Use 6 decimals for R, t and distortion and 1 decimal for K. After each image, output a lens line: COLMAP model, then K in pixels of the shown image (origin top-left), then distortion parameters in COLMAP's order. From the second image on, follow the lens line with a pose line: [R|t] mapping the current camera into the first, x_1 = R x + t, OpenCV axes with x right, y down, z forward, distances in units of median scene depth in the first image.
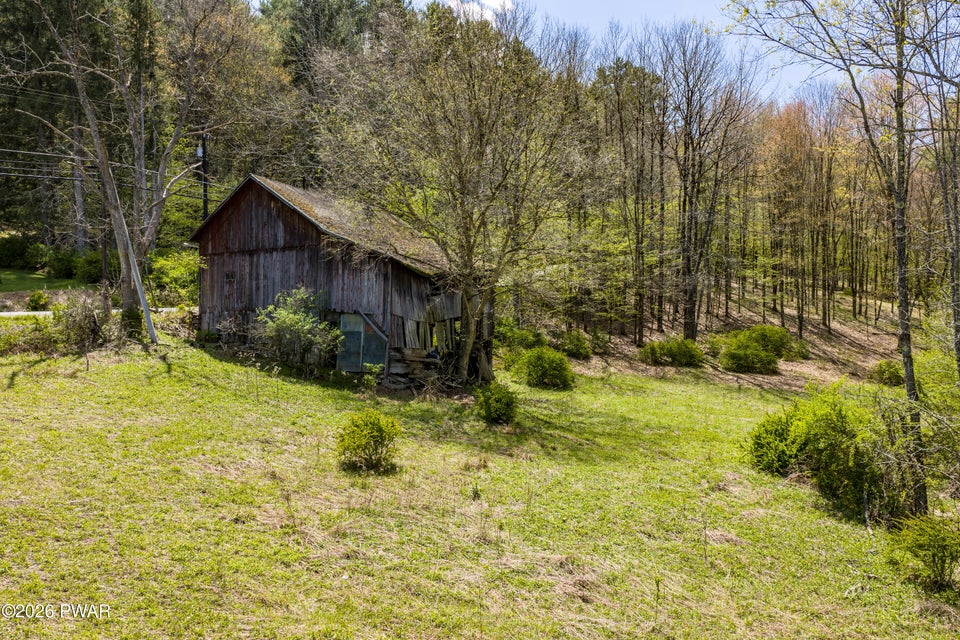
lens RADIAL K [[819.2, 0, 480.0], [0, 819.2, 320.0], [0, 0, 1]] dist [0.036502, -0.023940]
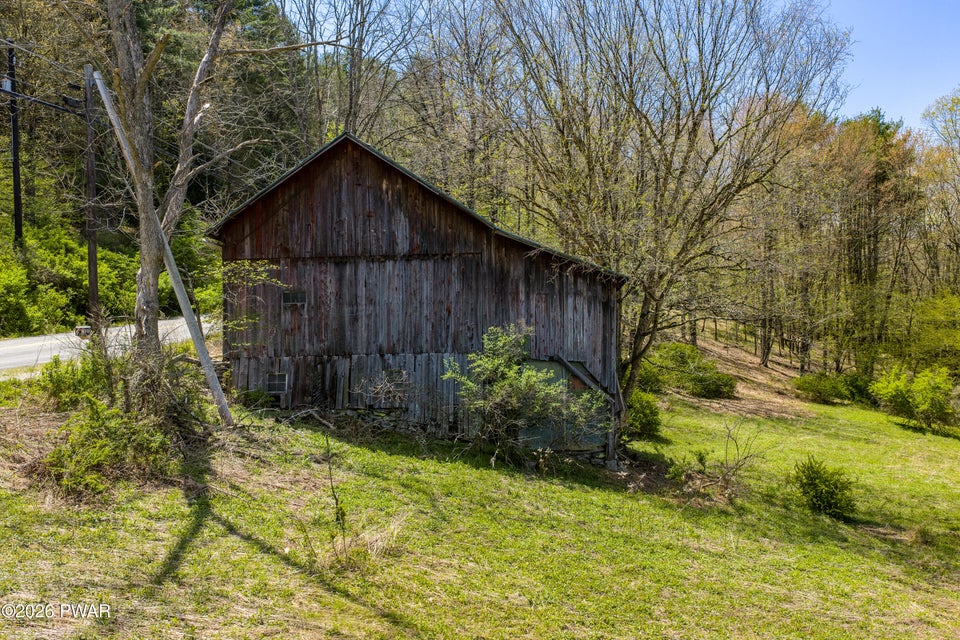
lens RADIAL K [[819.2, 0, 480.0], [0, 819.2, 320.0], [0, 0, 1]] dist [0.036502, -0.023940]
pose [[0.904459, -0.001659, 0.426558, -0.466611], [0.000288, 0.999995, 0.003278, -0.041501], [-0.426561, -0.002842, 0.904454, 0.420938]]
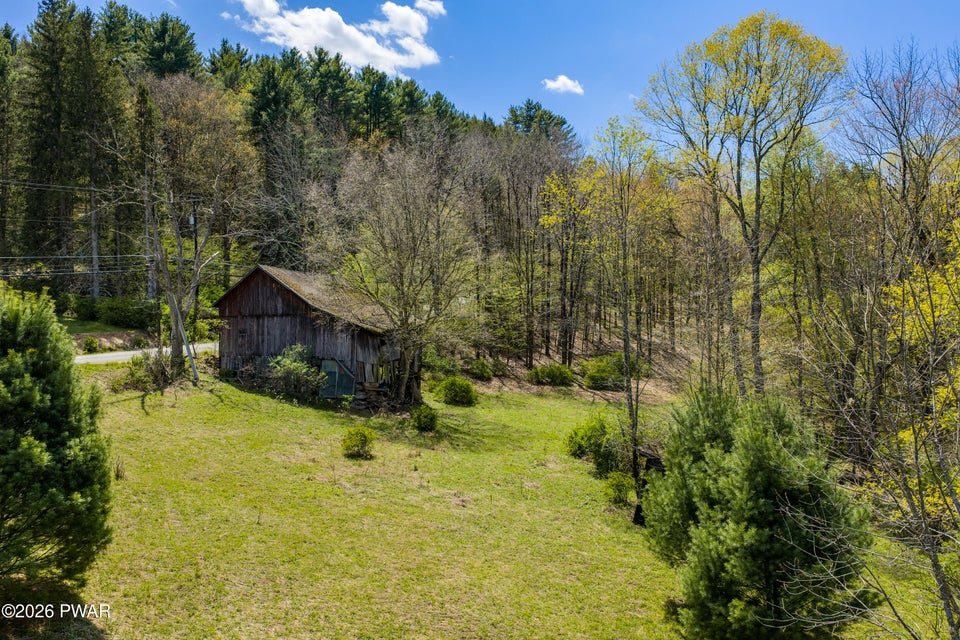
lens RADIAL K [[819.2, 0, 480.0], [0, 819.2, 320.0], [0, 0, 1]] dist [0.036502, -0.023940]
pose [[0.995510, 0.000378, 0.094656, -0.020823], [-0.000448, 1.000000, 0.000717, -0.081096], [-0.094655, -0.000757, 0.995510, -0.541199]]
